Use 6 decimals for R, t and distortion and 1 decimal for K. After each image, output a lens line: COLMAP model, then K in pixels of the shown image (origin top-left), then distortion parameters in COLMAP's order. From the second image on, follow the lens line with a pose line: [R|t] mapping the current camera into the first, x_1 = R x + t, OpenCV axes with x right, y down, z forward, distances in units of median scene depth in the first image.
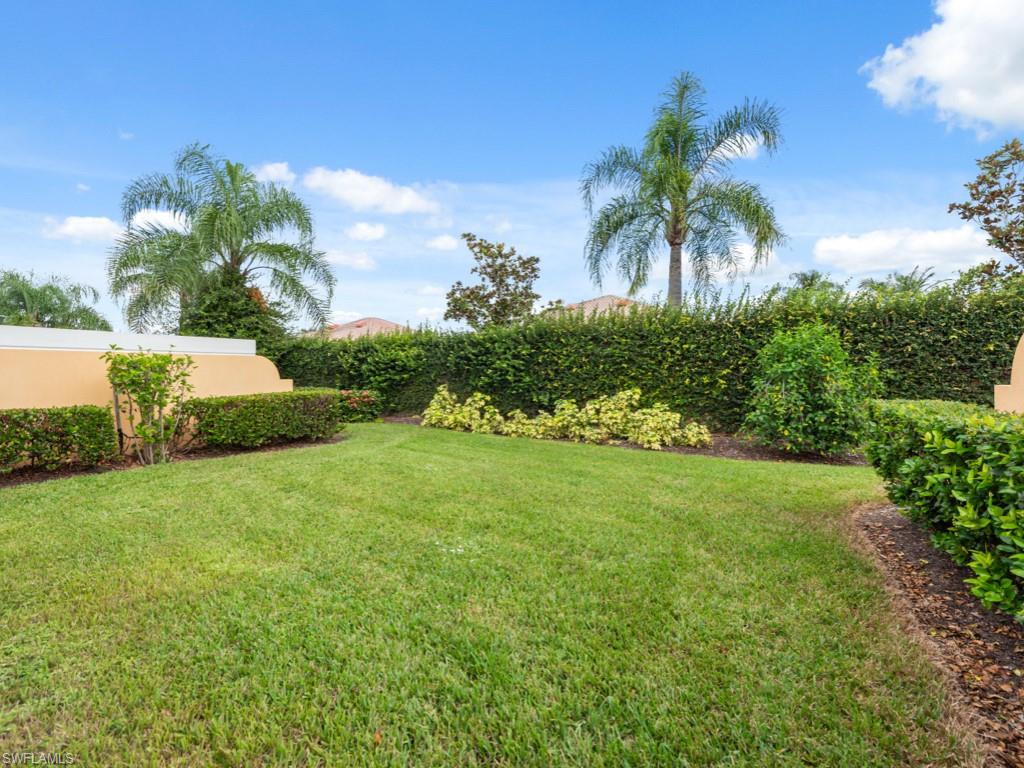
lens RADIAL K [[456.9, 0, 510.9], [0, 456.9, 380.7], [0, 0, 1]] dist [0.005942, -0.000681]
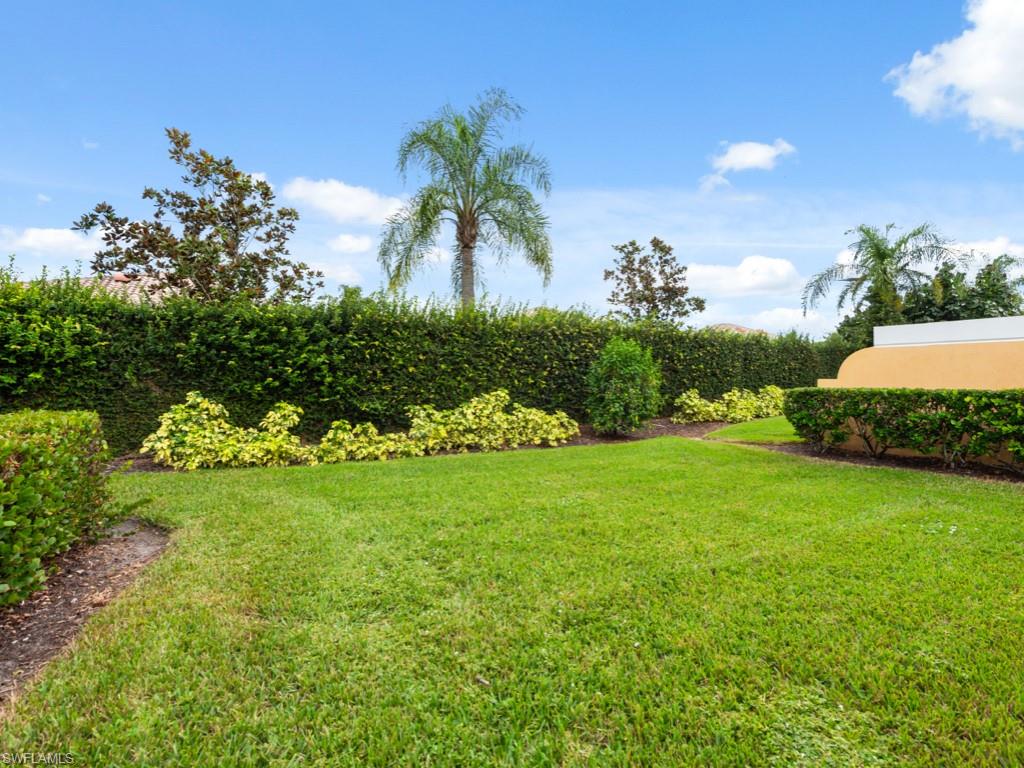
lens RADIAL K [[461.9, 0, 513.8], [0, 461.9, 379.6], [0, 0, 1]] dist [0.004371, -0.000323]
pose [[0.485914, 0.000051, 0.874007, -0.519922], [0.012732, 0.999893, -0.007137, 0.003061], [-0.873914, 0.014596, 0.485862, 0.447764]]
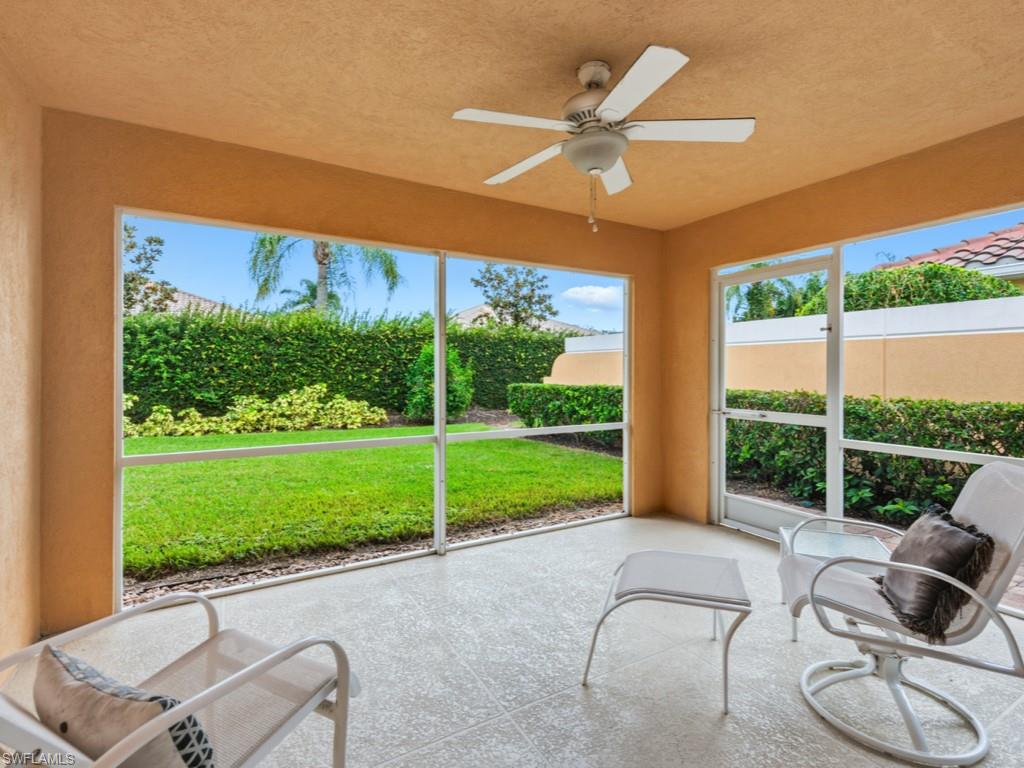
lens RADIAL K [[491.6, 0, 514.6], [0, 491.6, 371.2], [0, 0, 1]] dist [0.016540, -0.002846]
pose [[0.507288, 0.008101, 0.861738, -0.536549], [0.005769, 0.999901, -0.012796, 0.003875], [-0.861757, 0.011462, 0.507192, -0.098094]]
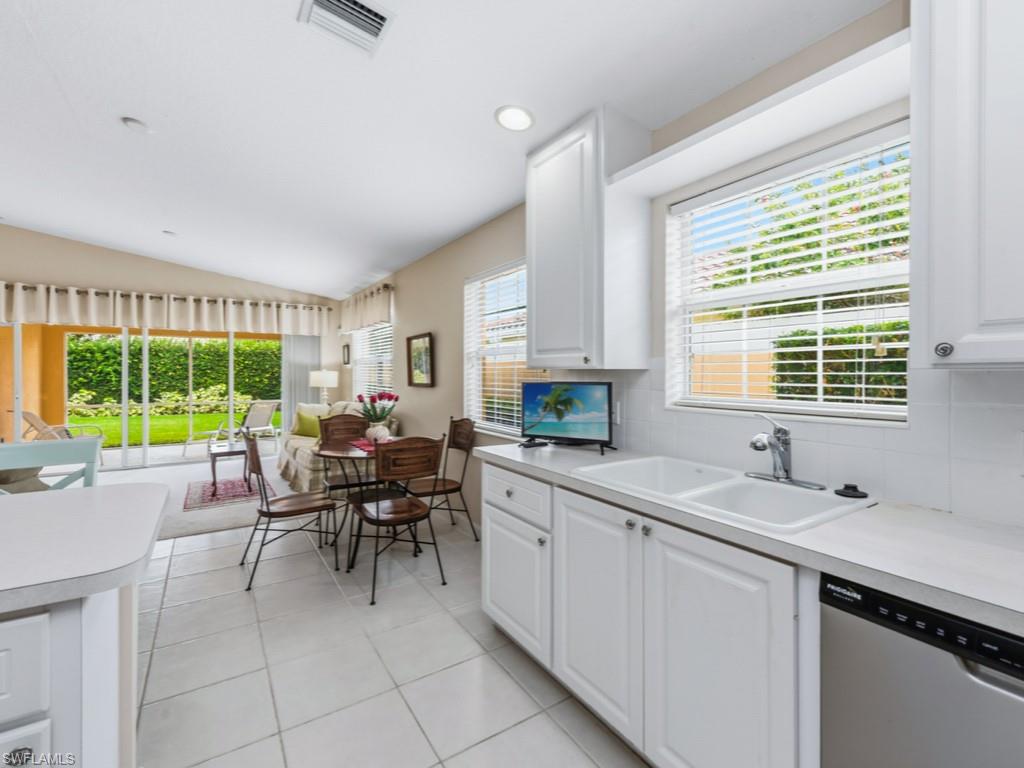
lens RADIAL K [[464.7, 0, 513.1], [0, 464.7, 377.9], [0, 0, 1]] dist [0.015327, -0.003817]
pose [[0.466293, -0.002224, 0.884628, -0.774358], [0.006809, 0.999976, -0.001075, 0.001631], [-0.884604, 0.006524, 0.466297, -0.846668]]
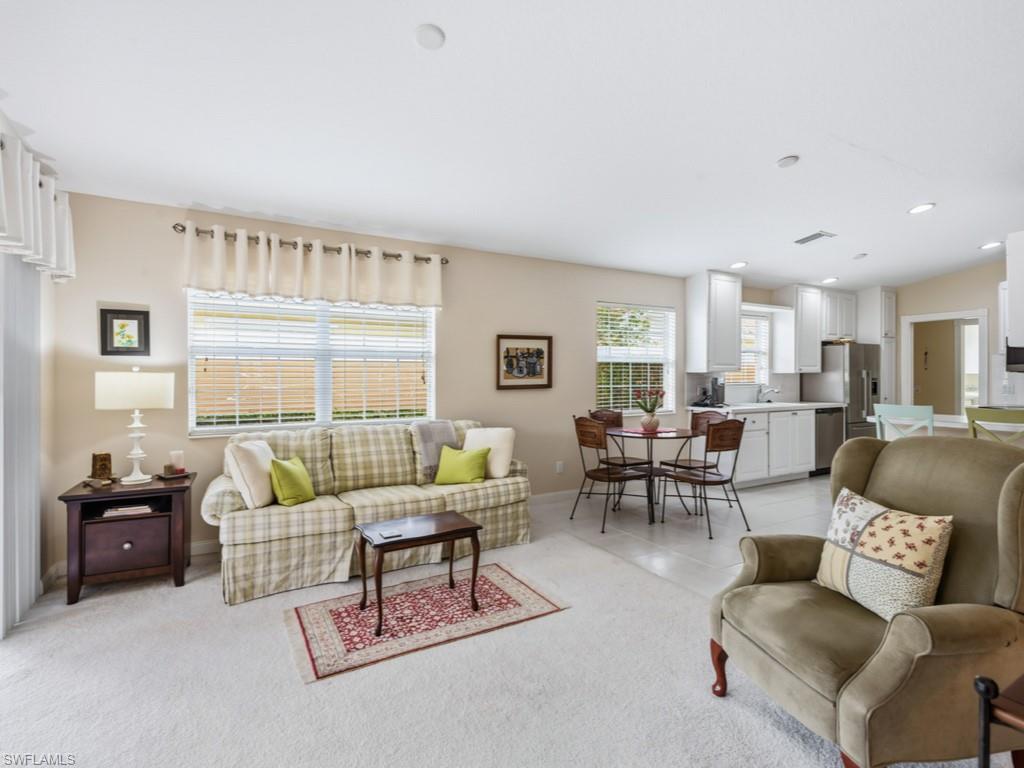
lens RADIAL K [[491.6, 0, 522.1], [0, 491.6, 381.6], [0, 0, 1]] dist [0.016540, -0.002846]
pose [[-0.856087, -0.000727, 0.516831, -0.657002], [0.013180, 0.999643, 0.023238, -0.008430], [-0.516663, 0.026706, -0.855772, -0.160857]]
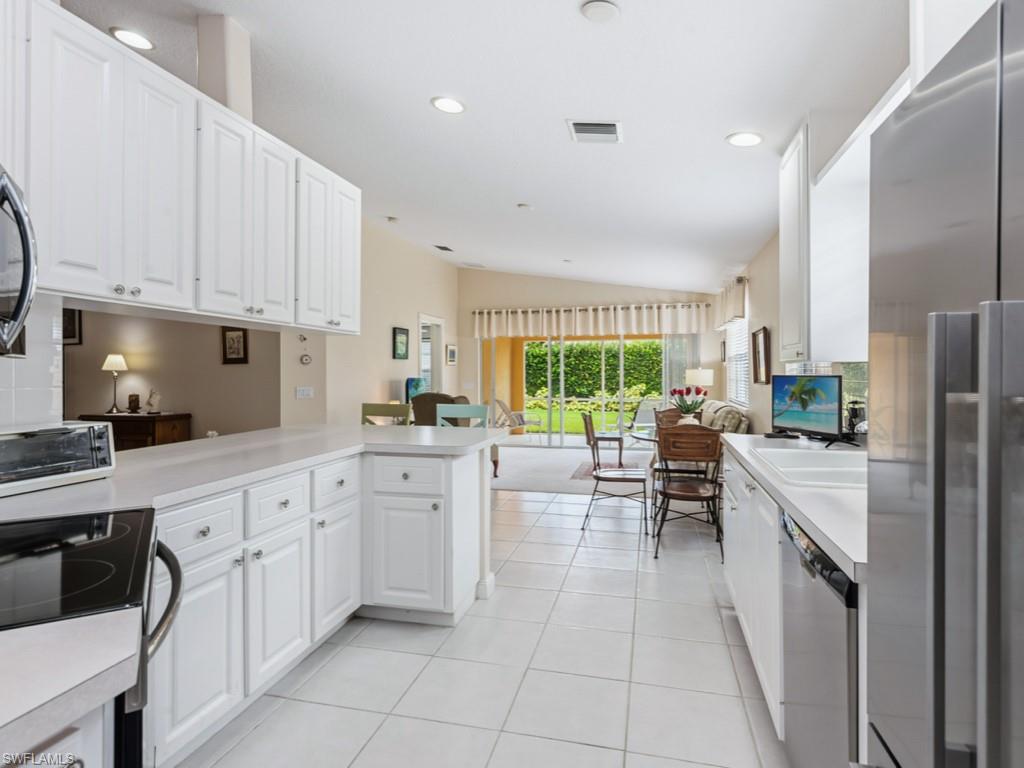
lens RADIAL K [[552.7, 0, 497.7], [0, 552.7, 362.8], [0, 0, 1]] dist [0.015626, -0.003559]
pose [[0.971688, 0.010661, 0.236027, -0.770179], [-0.002814, 0.999433, -0.033559, 0.007383], [-0.236251, 0.031944, 0.971167, -0.984246]]
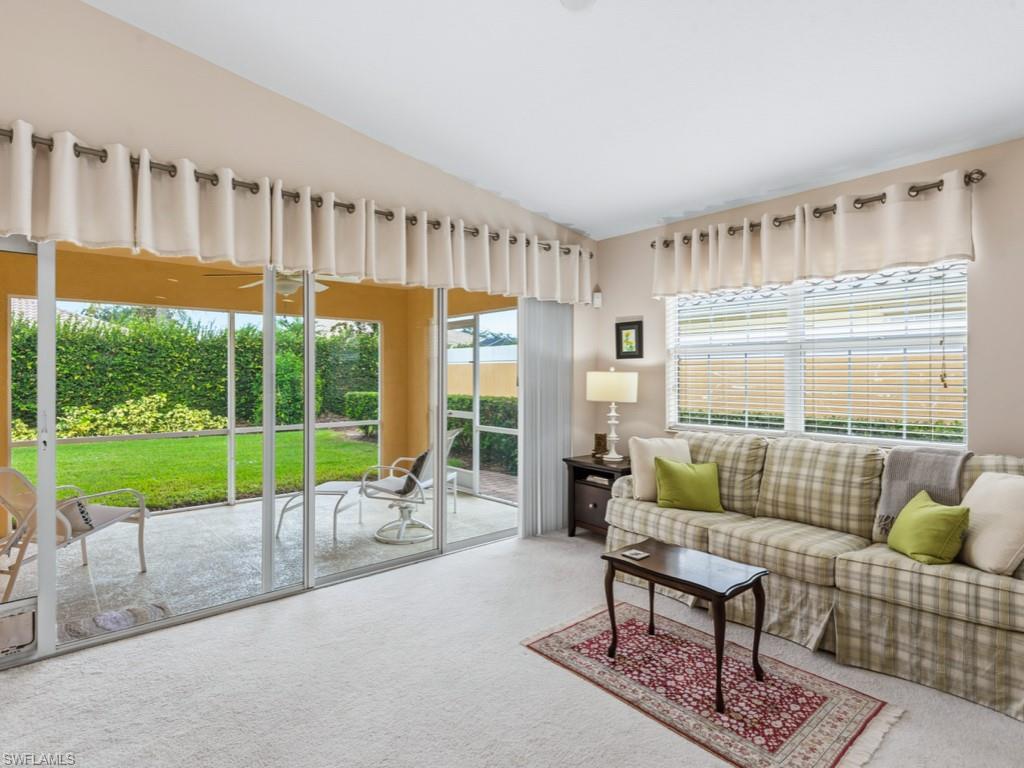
lens RADIAL K [[552.7, 0, 511.2], [0, 552.7, 375.5], [0, 0, 1]] dist [0.015626, -0.003559]
pose [[0.349760, 0.006888, 0.936814, -0.719813], [0.010663, 0.999879, -0.011333, -0.003492], [-0.936779, 0.013953, 0.349644, -0.367998]]
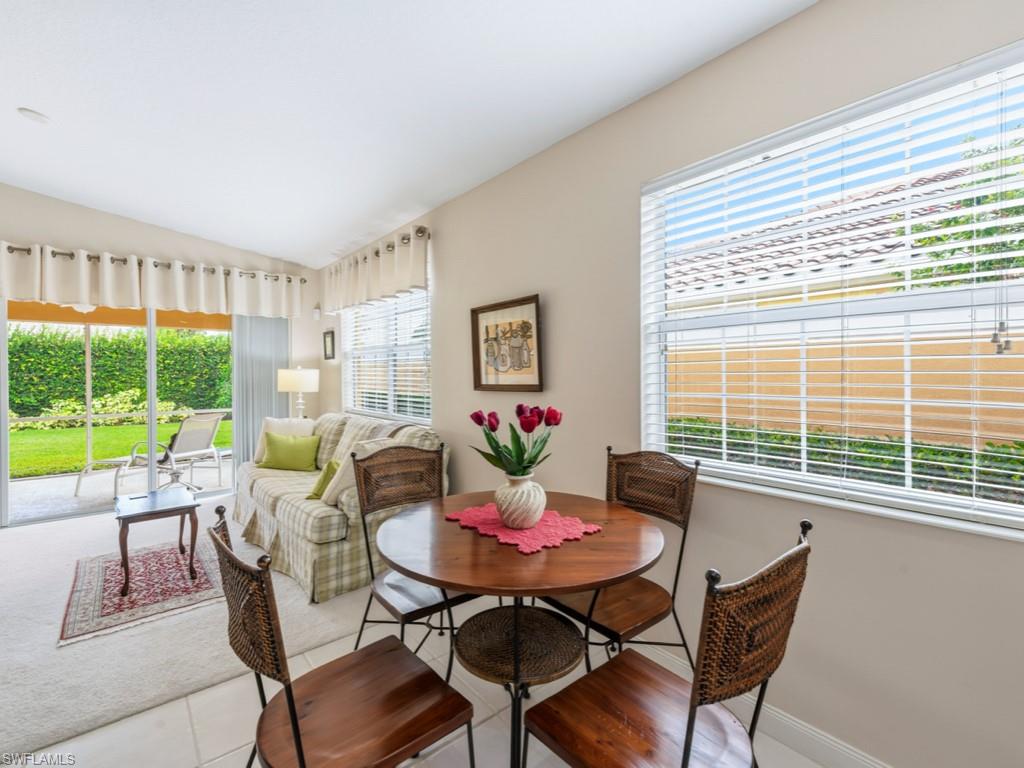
lens RADIAL K [[464.7, 0, 510.1], [0, 464.7, 378.5], [0, 0, 1]] dist [0.015327, -0.003817]
pose [[0.358152, -0.005655, 0.933646, -0.665125], [0.015624, 0.999878, 0.000063, 0.002128], [-0.933532, 0.014565, 0.358197, -0.655997]]
